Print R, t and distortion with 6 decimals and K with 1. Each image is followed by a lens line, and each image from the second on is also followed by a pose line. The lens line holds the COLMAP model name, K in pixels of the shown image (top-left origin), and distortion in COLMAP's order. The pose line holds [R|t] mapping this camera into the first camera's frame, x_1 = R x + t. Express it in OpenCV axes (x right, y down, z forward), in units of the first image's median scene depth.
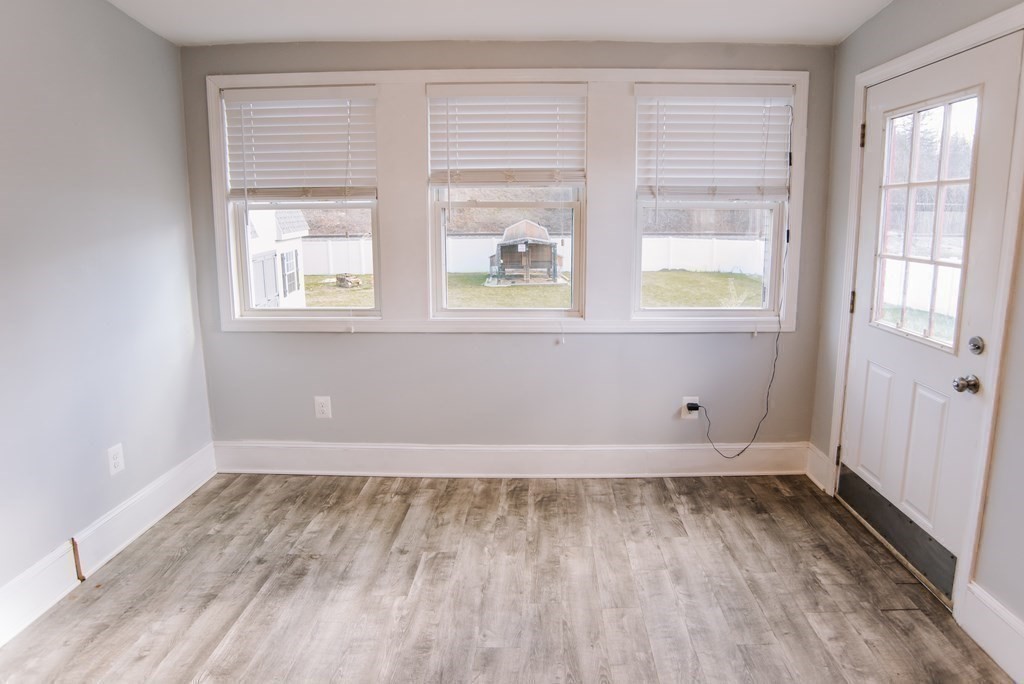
lens RADIAL K [[597.8, 0, 538.9], [0, 597.8, 303.2], [0, 0, 1]] dist [-0.113635, 0.068408]
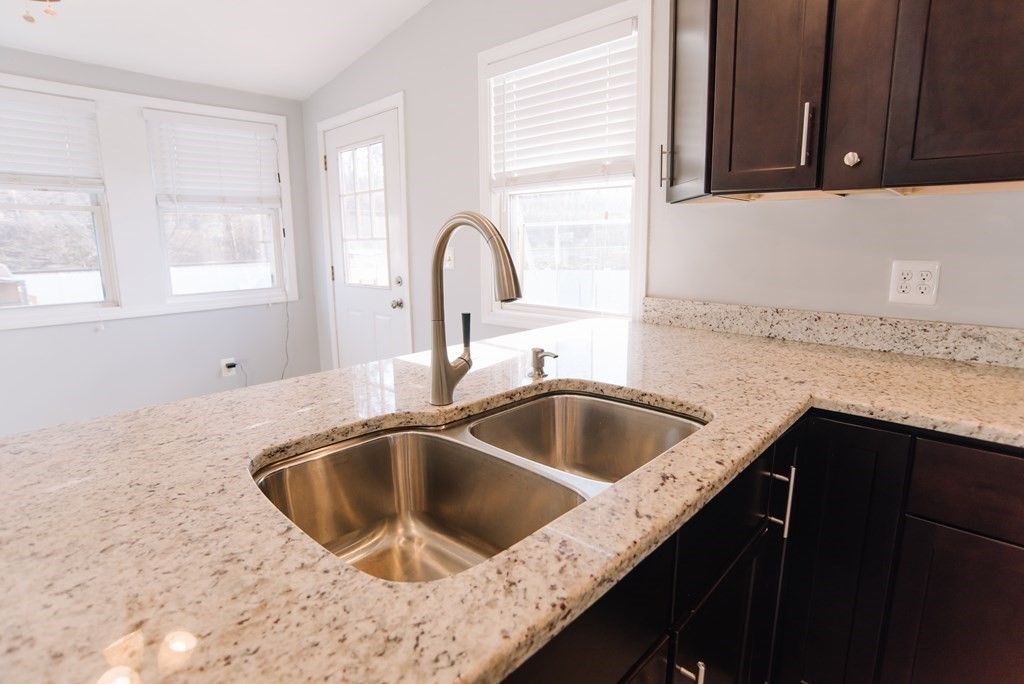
lens RADIAL K [[523.0, 0, 517.2], [0, 523.0, 339.0], [0, 0, 1]] dist [-0.095612, 0.043449]
pose [[0.680736, -0.139087, 0.719203, -0.130326], [0.119004, 0.989764, 0.078772, 0.122181], [-0.722798, 0.031965, 0.690320, -0.282810]]
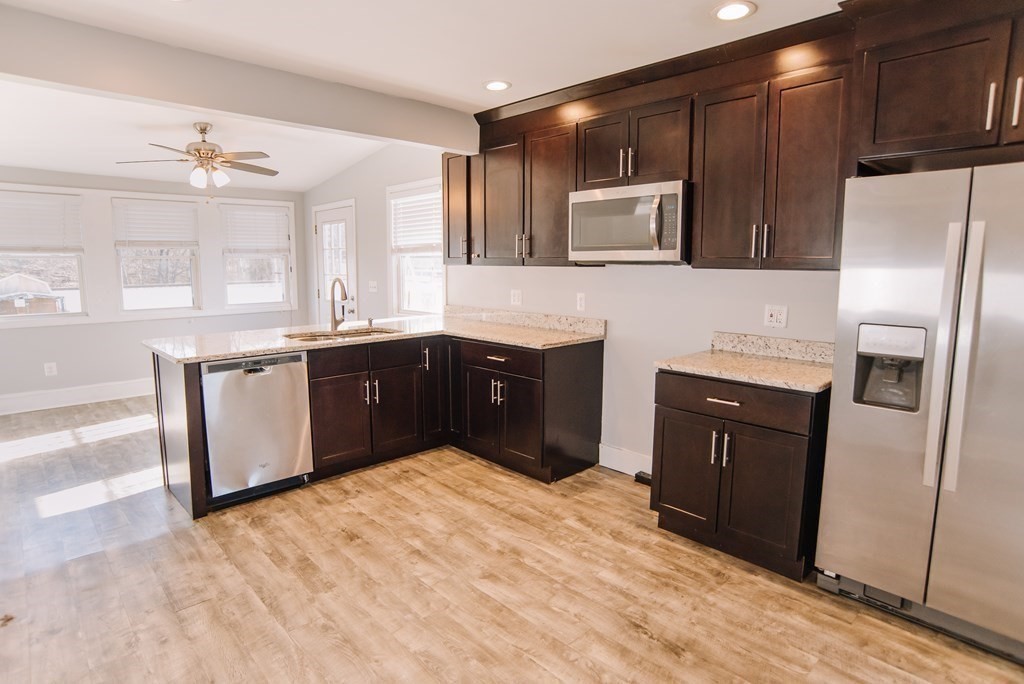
lens RADIAL K [[549.2, 0, 510.5], [0, 549.2, 336.2], [0, 0, 1]] dist [-0.099786, 0.050237]
pose [[0.706750, -0.090085, 0.701705, -0.580771], [0.105588, 0.994182, 0.021286, 0.230464], [-0.699540, 0.059048, 0.712150, -1.334881]]
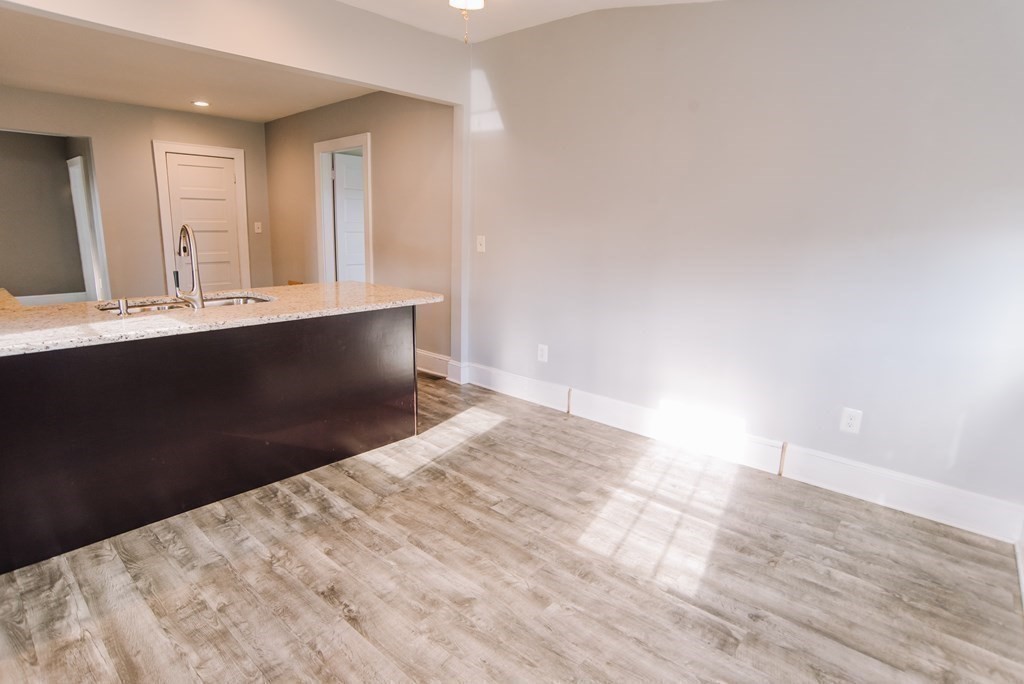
lens RADIAL K [[542.8, 0, 521.1], [0, 542.8, 334.2], [0, 0, 1]] dist [-0.097336, 0.049025]
pose [[-0.650726, 0.137061, -0.746840, 0.437077], [-0.140439, 0.944879, 0.295771, -0.106734], [0.746212, 0.297351, -0.595609, 1.004528]]
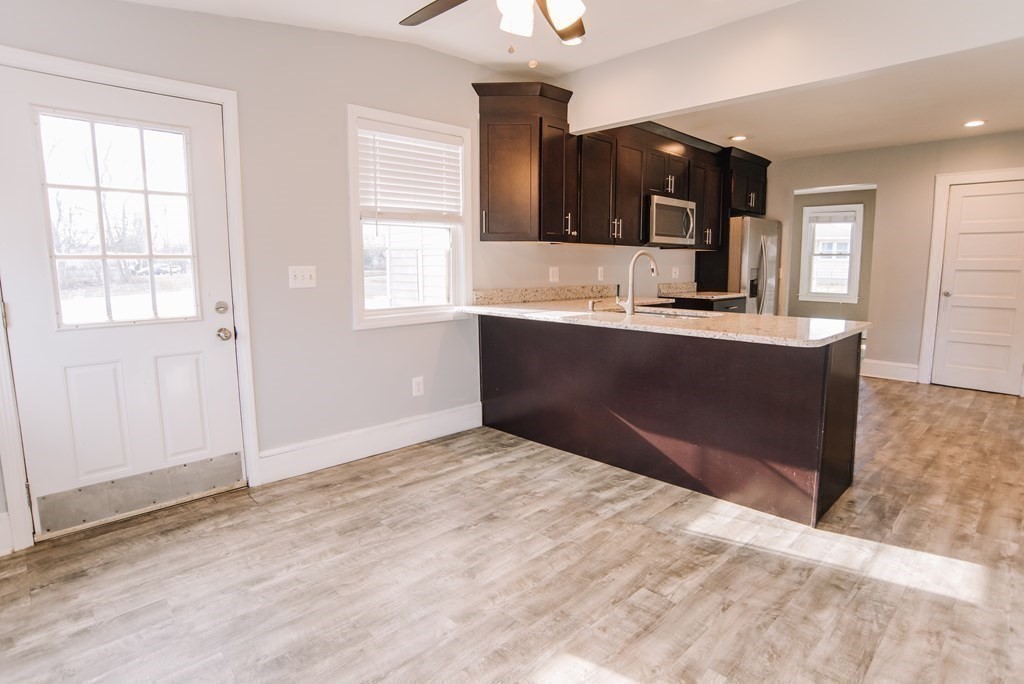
lens RADIAL K [[542.8, 0, 521.1], [0, 542.8, 334.2], [0, 0, 1]] dist [-0.097336, 0.049025]
pose [[-0.710588, -0.088674, 0.697998, -0.557491], [0.110025, 0.965819, 0.234709, -0.071525], [-0.694952, 0.243579, -0.676543, 1.030154]]
